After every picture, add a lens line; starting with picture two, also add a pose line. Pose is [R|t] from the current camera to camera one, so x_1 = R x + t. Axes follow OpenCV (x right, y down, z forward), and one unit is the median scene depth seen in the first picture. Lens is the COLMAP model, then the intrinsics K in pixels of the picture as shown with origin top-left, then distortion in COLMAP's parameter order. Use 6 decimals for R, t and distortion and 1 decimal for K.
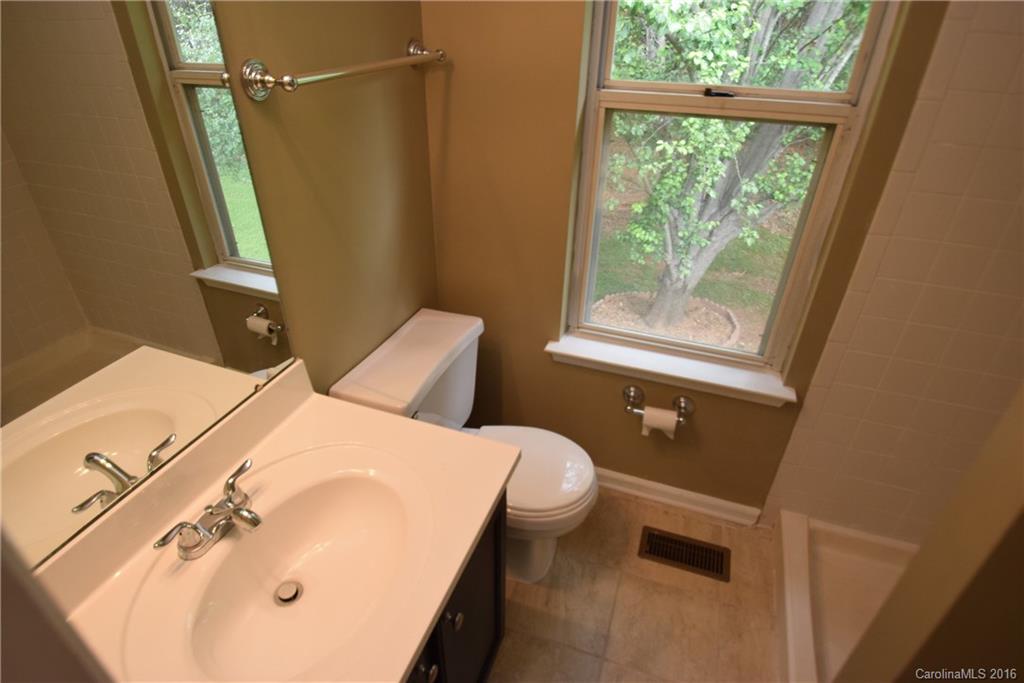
lens RADIAL K [[564.6, 0, 512.0], [0, 564.6, 341.5], [0, 0, 1]] dist [0.001867, -0.000085]
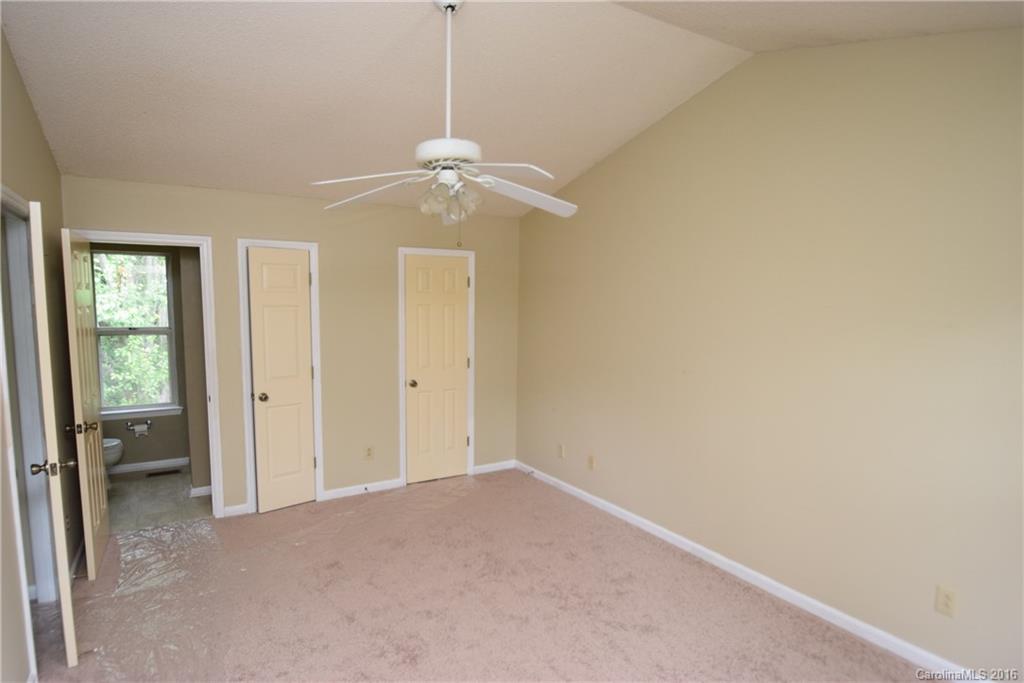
lens RADIAL K [[564.6, 0, 512.0], [0, 564.6, 341.5], [0, 0, 1]] dist [0.001867, -0.000085]
pose [[0.627598, -0.080669, 0.774347, -0.307866], [0.416277, 0.875269, -0.246205, 0.502798], [-0.657901, 0.476861, 0.582898, -0.883465]]
